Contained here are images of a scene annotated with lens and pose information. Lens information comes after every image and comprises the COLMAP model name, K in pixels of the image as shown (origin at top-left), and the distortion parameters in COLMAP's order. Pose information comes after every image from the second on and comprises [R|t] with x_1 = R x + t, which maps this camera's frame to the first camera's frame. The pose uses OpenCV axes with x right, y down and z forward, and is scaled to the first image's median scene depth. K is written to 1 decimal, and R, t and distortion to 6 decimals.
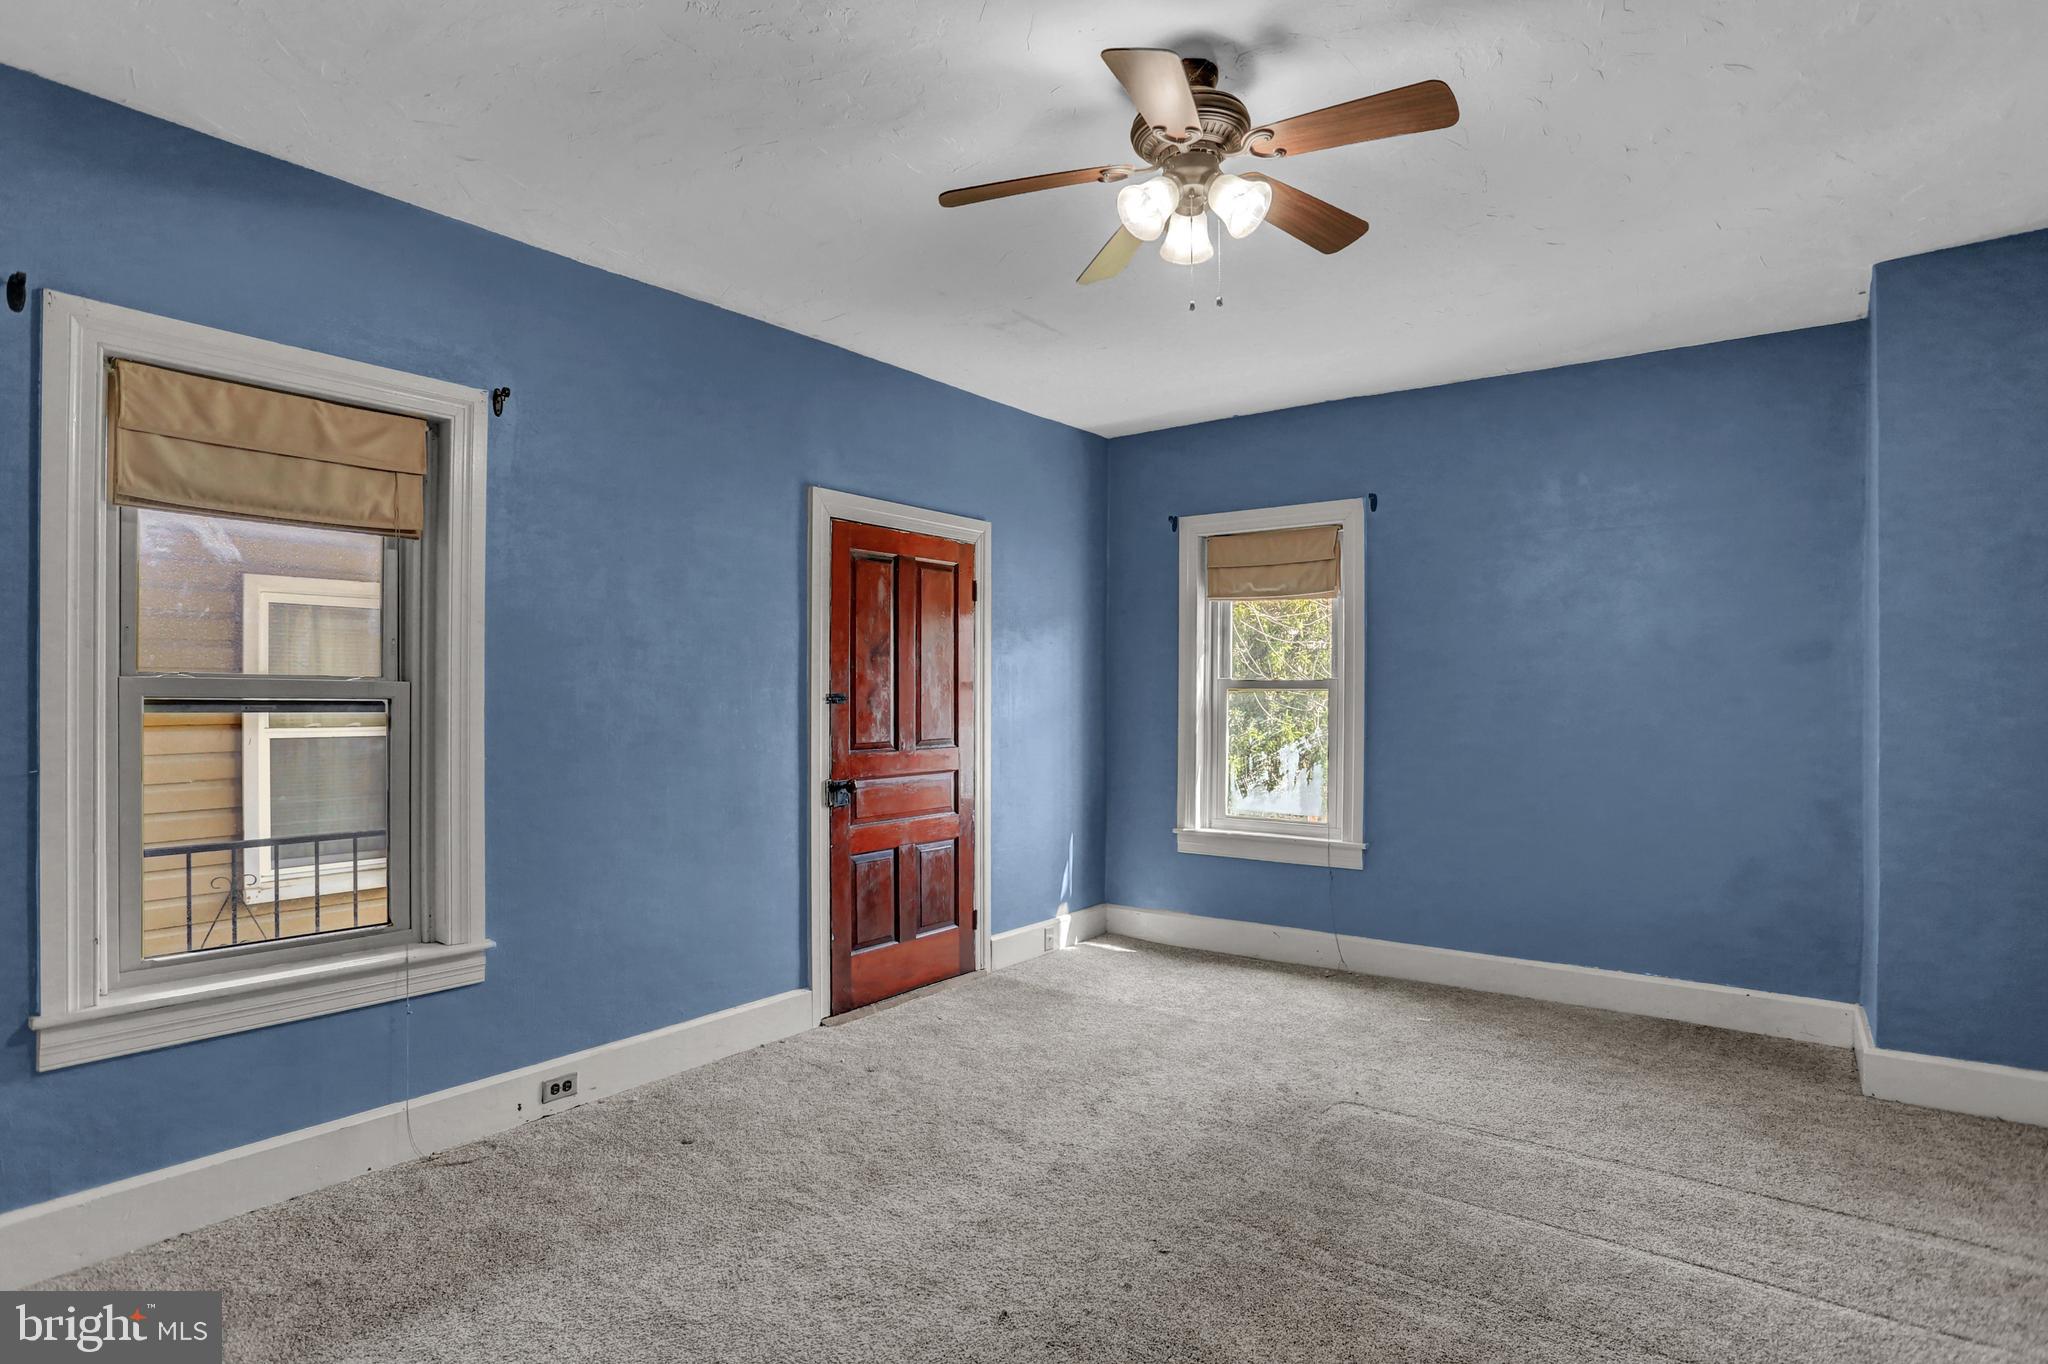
lens RADIAL K [[1044.3, 0, 1016.4], [0, 1044.3, 689.4], [0, 0, 1]] dist [-0.052908, 0.030871]
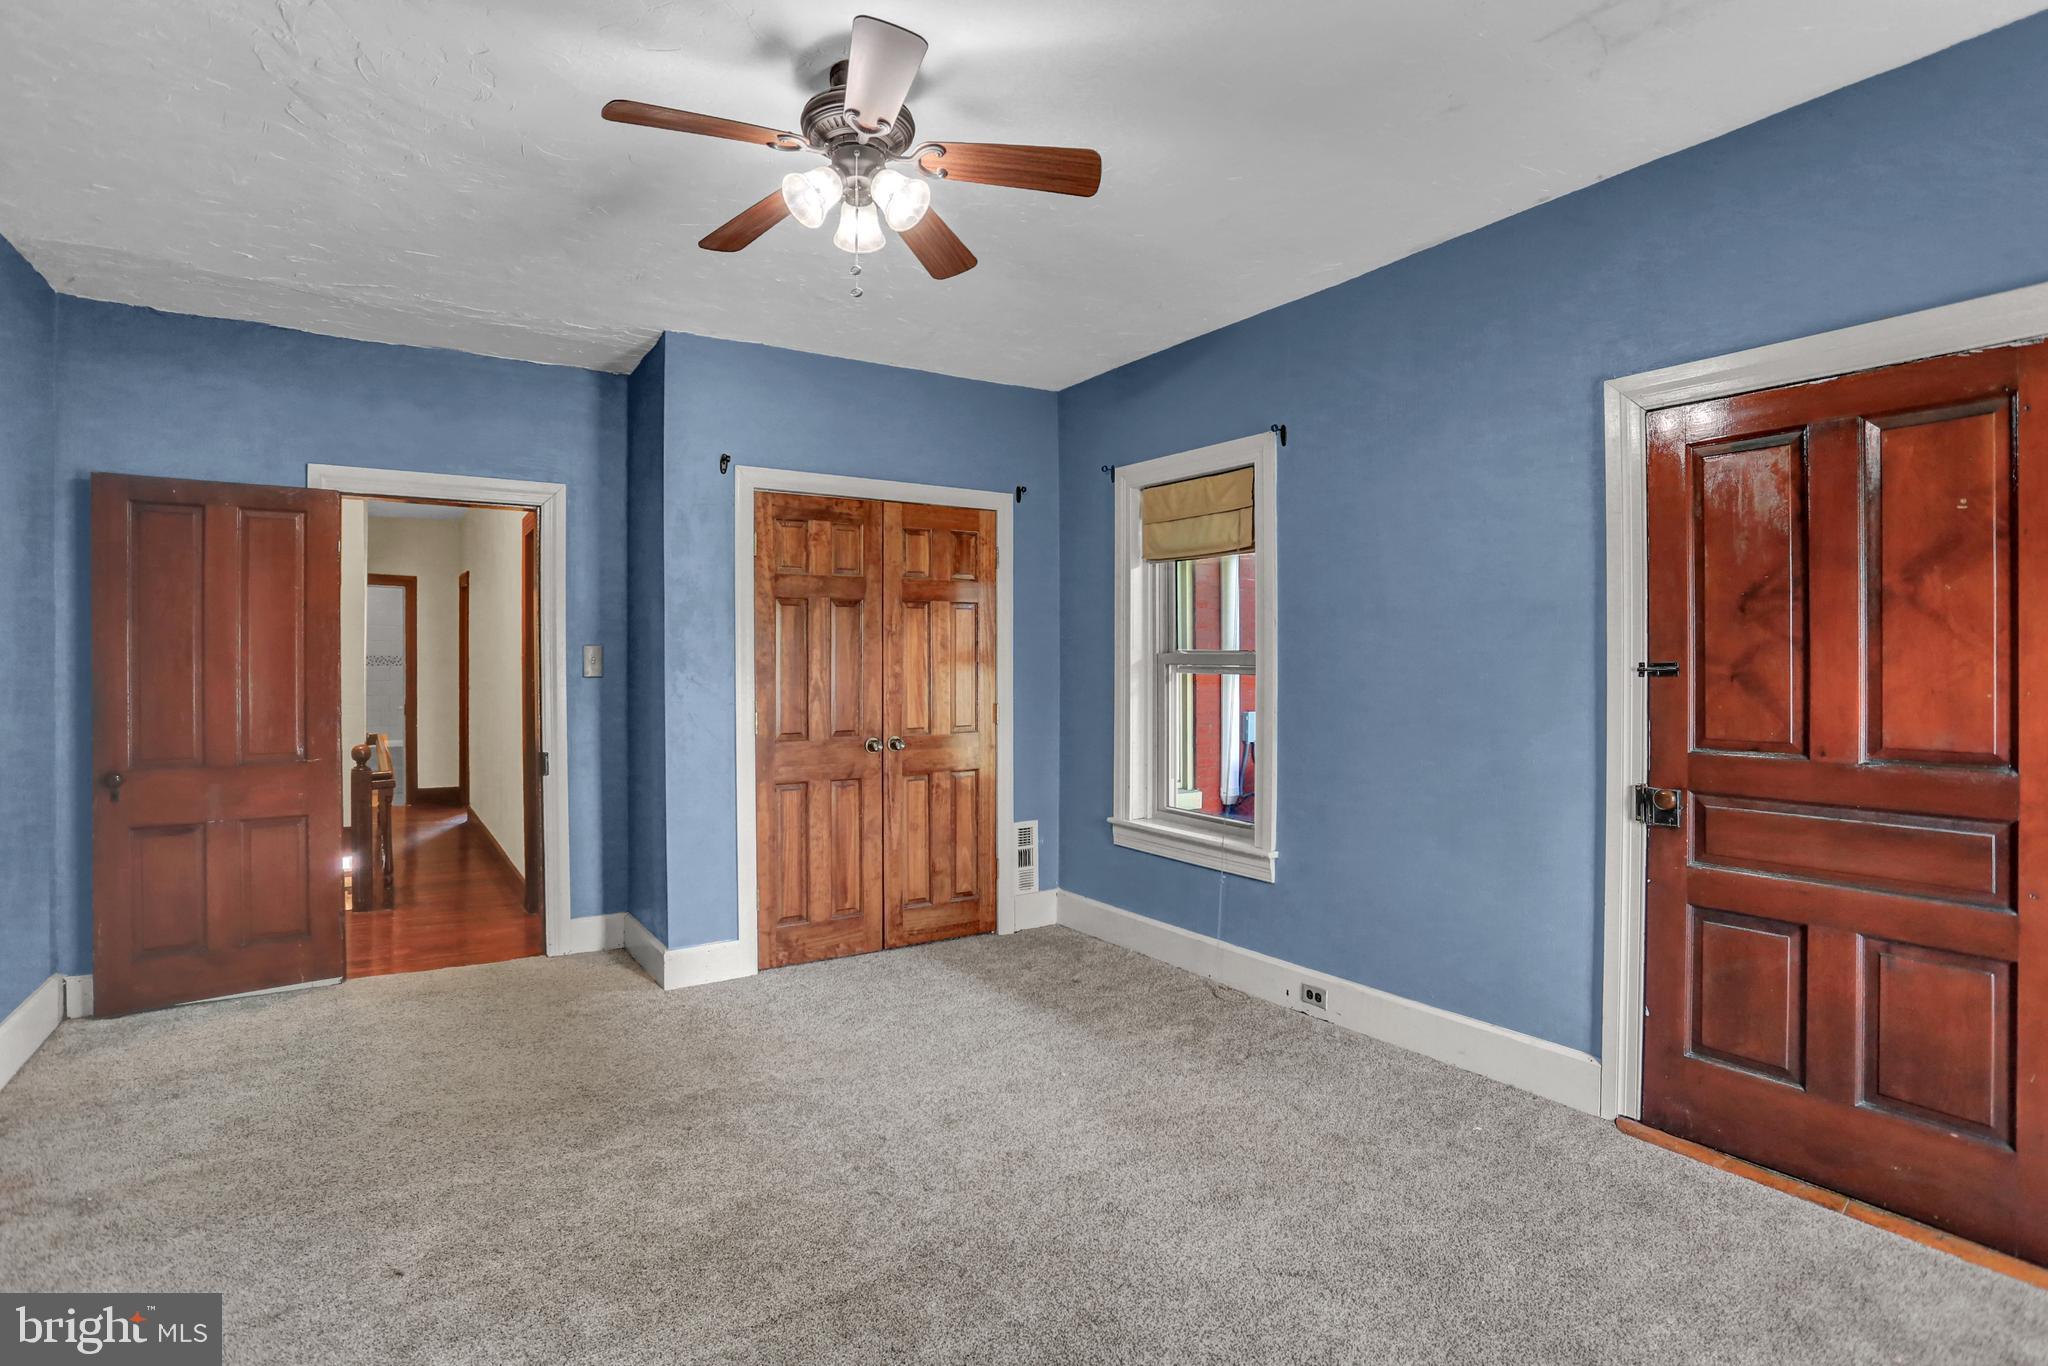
lens RADIAL K [[1022.7, 0, 1022.8], [0, 1022.7, 665.2], [0, 0, 1]] dist [-0.076959, 0.045126]
pose [[-0.330893, -0.001336, -0.943667, 0.778158], [0.003761, 0.999989, -0.002735, 0.009467], [0.943661, -0.004454, -0.330884, 1.093159]]
